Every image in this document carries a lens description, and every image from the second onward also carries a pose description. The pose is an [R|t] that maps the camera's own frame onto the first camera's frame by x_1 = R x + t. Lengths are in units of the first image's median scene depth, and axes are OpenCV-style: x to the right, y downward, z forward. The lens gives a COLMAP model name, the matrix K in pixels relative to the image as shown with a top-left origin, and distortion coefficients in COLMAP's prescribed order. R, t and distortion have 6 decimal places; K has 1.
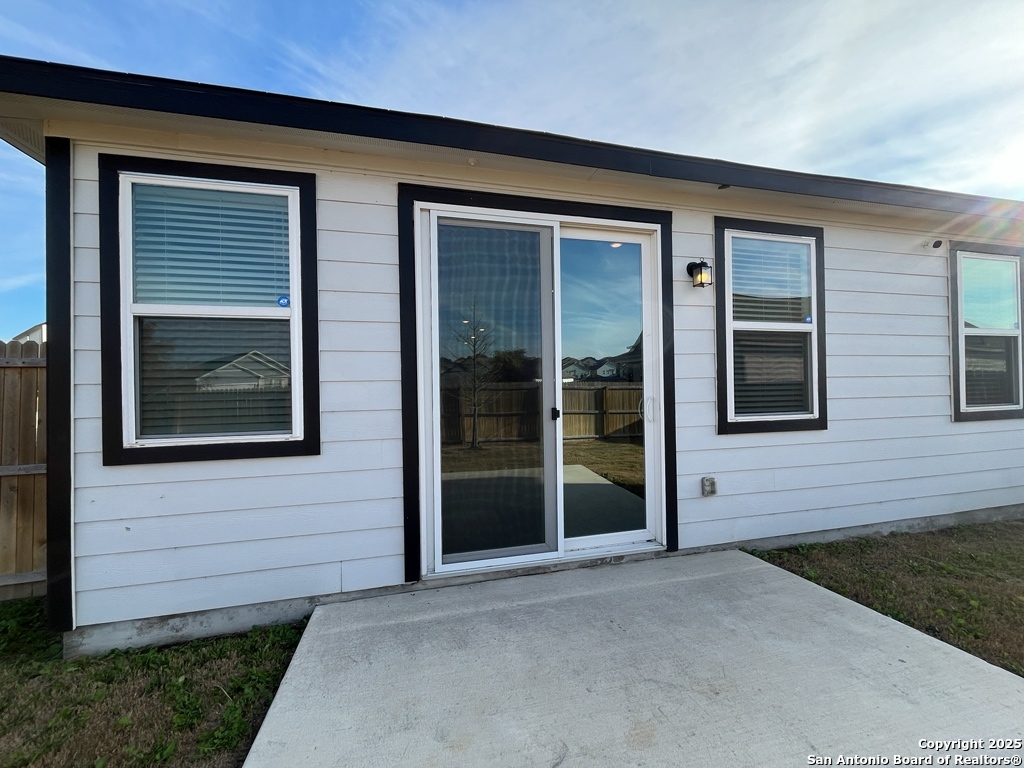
lens RADIAL K [[412.6, 0, 511.7], [0, 412.6, 384.5], [0, 0, 1]] dist [-0.000834, -0.000290]
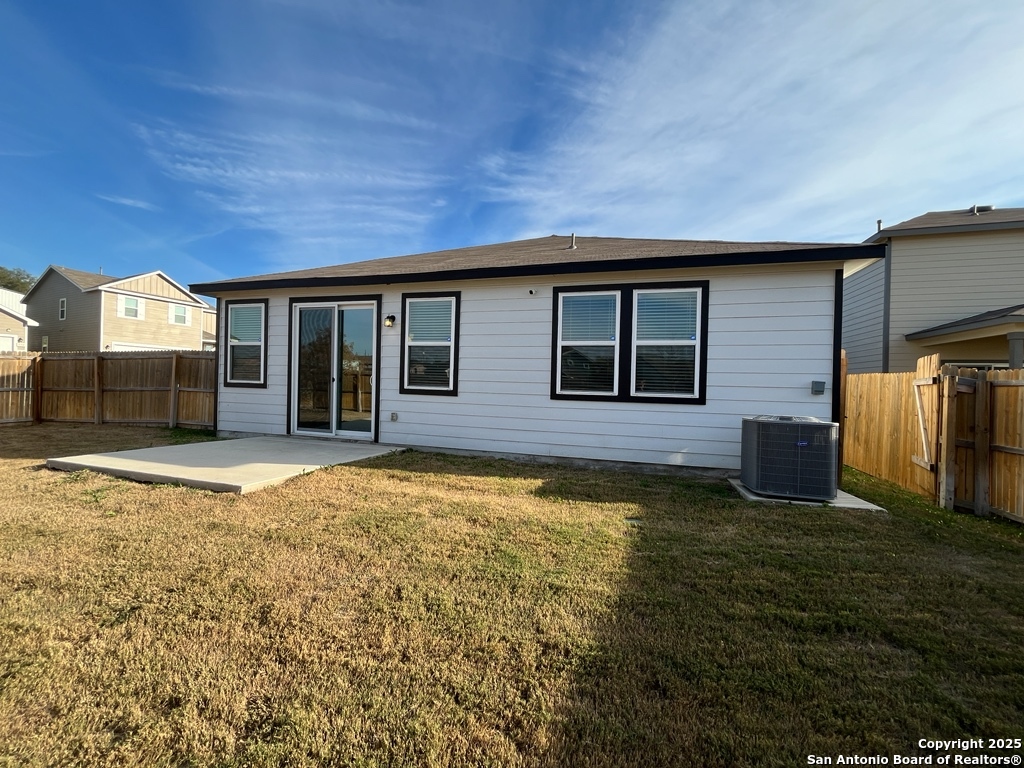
lens RADIAL K [[412.6, 0, 514.4], [0, 412.6, 382.7], [0, 0, 1]] dist [-0.000834, -0.000290]
pose [[0.857745, 0.041829, -0.512371, 2.195058], [-0.034205, 0.999119, 0.024304, -0.011688], [0.512937, -0.003321, 0.858420, -0.574981]]
